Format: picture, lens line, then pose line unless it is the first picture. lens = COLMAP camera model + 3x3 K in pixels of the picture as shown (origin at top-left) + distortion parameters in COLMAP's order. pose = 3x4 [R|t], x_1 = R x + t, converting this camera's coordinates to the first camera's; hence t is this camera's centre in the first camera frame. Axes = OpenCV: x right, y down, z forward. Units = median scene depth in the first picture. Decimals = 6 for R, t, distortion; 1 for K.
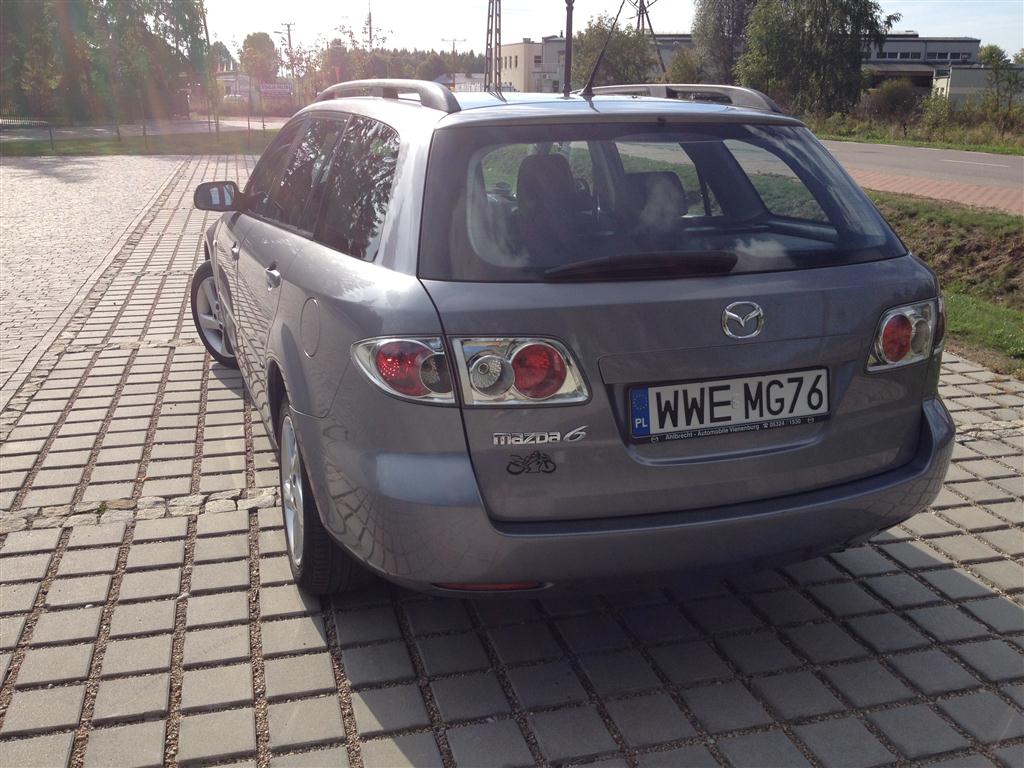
lens RADIAL K [[991.0, 0, 530.4], [0, 991.0, 331.1], [0, 0, 1]] dist [0.086656, -0.200378]
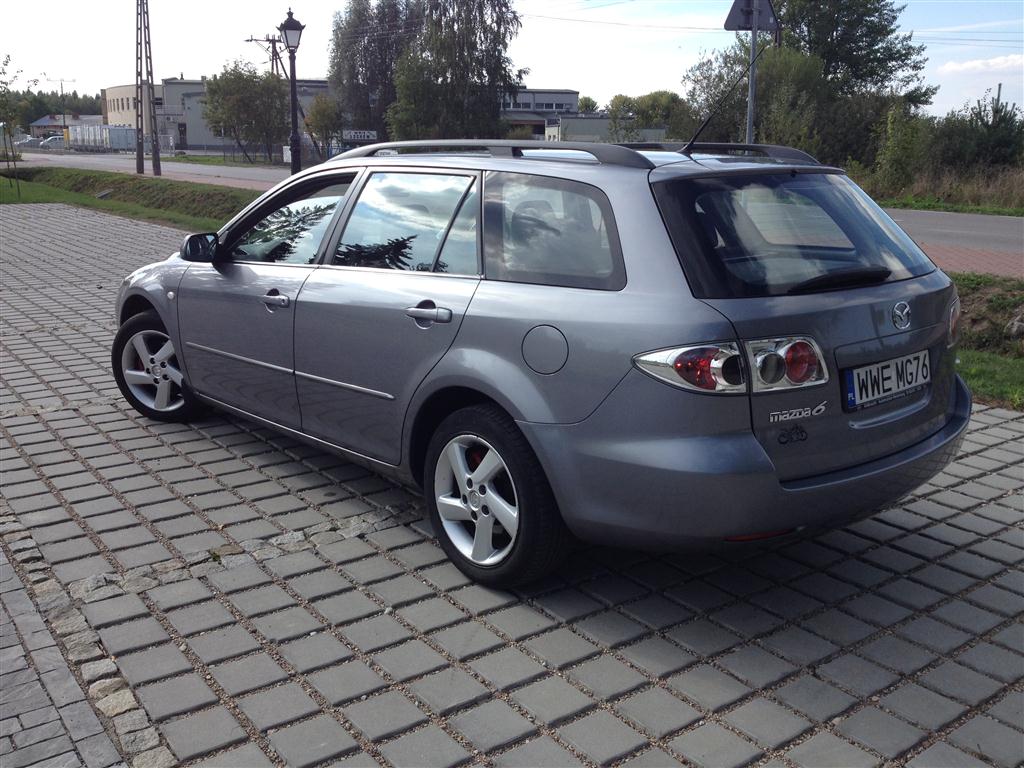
lens RADIAL K [[979.3, 0, 516.6], [0, 979.3, 348.7], [0, 0, 1]] dist [0.138043, -0.347492]
pose [[0.932770, -0.073675, 0.352862, -0.642671], [0.082025, 0.996592, -0.008748, 0.002825], [-0.351015, 0.037103, 0.935634, -0.070748]]
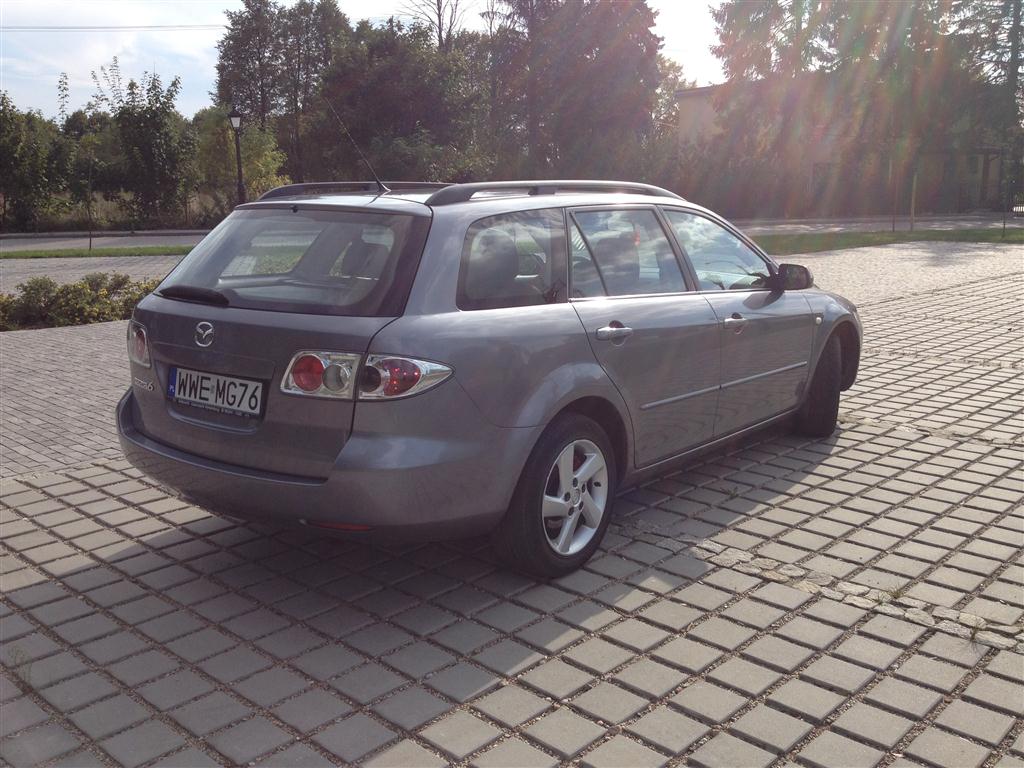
lens RADIAL K [[991.8, 0, 523.1], [0, 991.8, 304.0], [0, 0, 1]] dist [0.132446, -0.287361]
pose [[0.513308, 0.088429, -0.853636, 1.513845], [-0.184102, 0.982867, -0.008888, -0.114125], [0.838225, 0.161718, 0.520793, 0.501302]]
